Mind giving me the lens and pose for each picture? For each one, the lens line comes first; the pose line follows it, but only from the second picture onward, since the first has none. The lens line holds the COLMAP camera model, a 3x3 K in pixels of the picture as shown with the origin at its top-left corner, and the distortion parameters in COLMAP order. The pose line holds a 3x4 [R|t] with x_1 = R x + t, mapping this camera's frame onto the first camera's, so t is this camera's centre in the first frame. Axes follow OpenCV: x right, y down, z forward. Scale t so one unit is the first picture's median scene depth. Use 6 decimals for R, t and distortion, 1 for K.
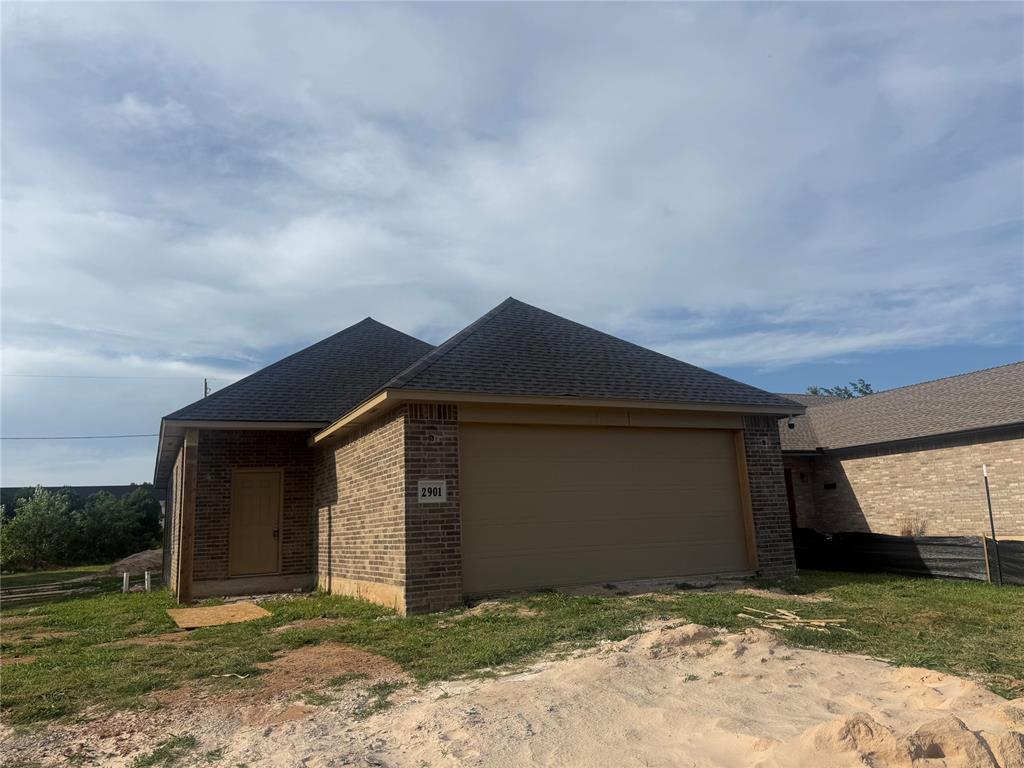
lens RADIAL K [[728.4, 0, 518.9], [0, 728.4, 372.3], [0, 0, 1]] dist [0.021105, -0.025151]
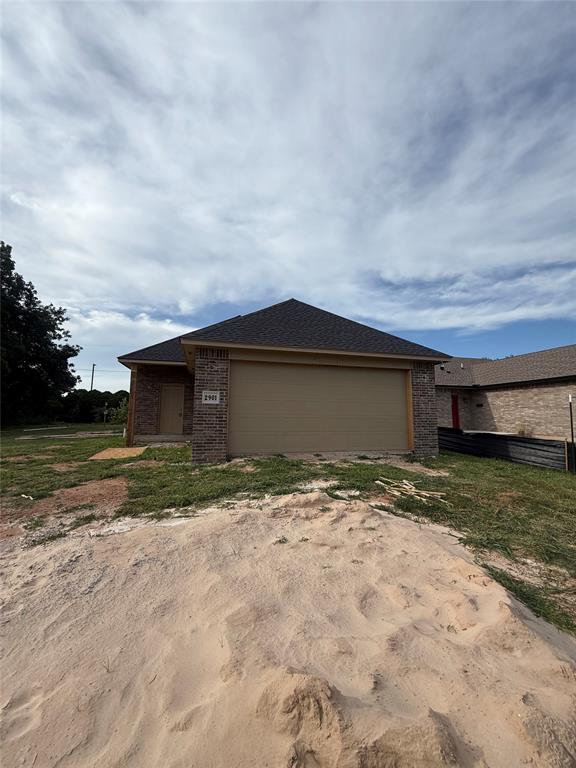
lens RADIAL K [[306.4, 0, 286.7], [0, 306.4, 381.5], [0, 0, 1]] dist [0.000054, 0.000307]
pose [[0.979733, 0.027128, -0.198461, 0.204606], [-0.008147, 0.995364, 0.095838, 0.048573], [0.200141, -0.092279, 0.975412, 0.292916]]
